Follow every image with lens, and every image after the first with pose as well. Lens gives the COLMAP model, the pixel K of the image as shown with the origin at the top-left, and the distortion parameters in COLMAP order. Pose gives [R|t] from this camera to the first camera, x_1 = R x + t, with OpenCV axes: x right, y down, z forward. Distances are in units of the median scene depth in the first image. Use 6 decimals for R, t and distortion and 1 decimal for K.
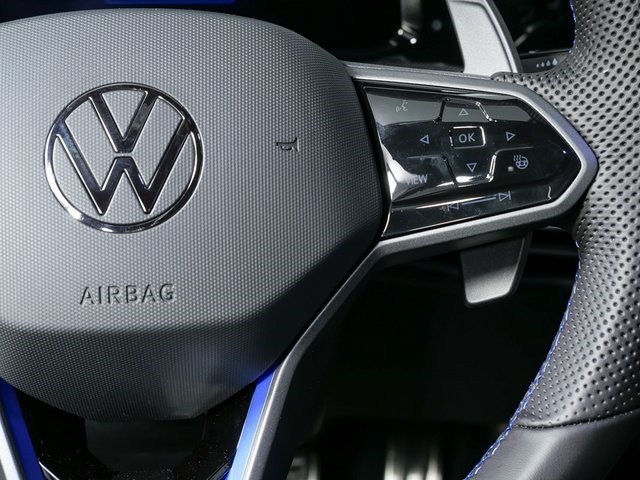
lens RADIAL K [[1170.8, 0, 320.0], [0, 1170.8, 240.0], [0, 0, 1]] dist [0.121685, -0.148439]
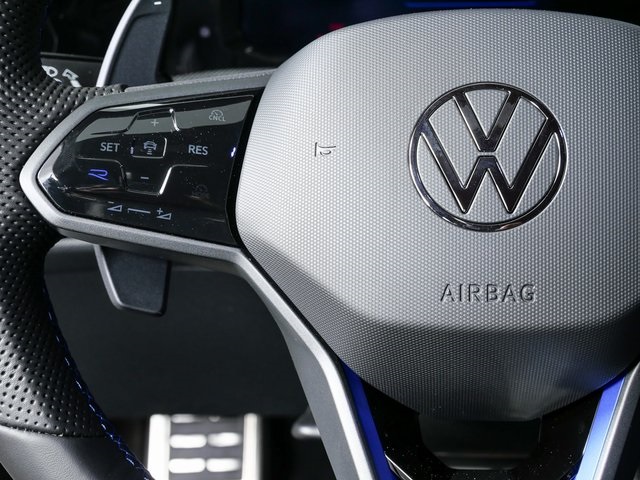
lens RADIAL K [[1170.8, 0, 320.0], [0, 1170.8, 240.0], [0, 0, 1]] dist [0.121685, -0.148439]
pose [[0.991942, 0.035018, -0.121760, -0.183750], [-0.036022, 0.999333, -0.006058, 0.012126], [0.121467, 0.010396, 0.992541, -0.010992]]
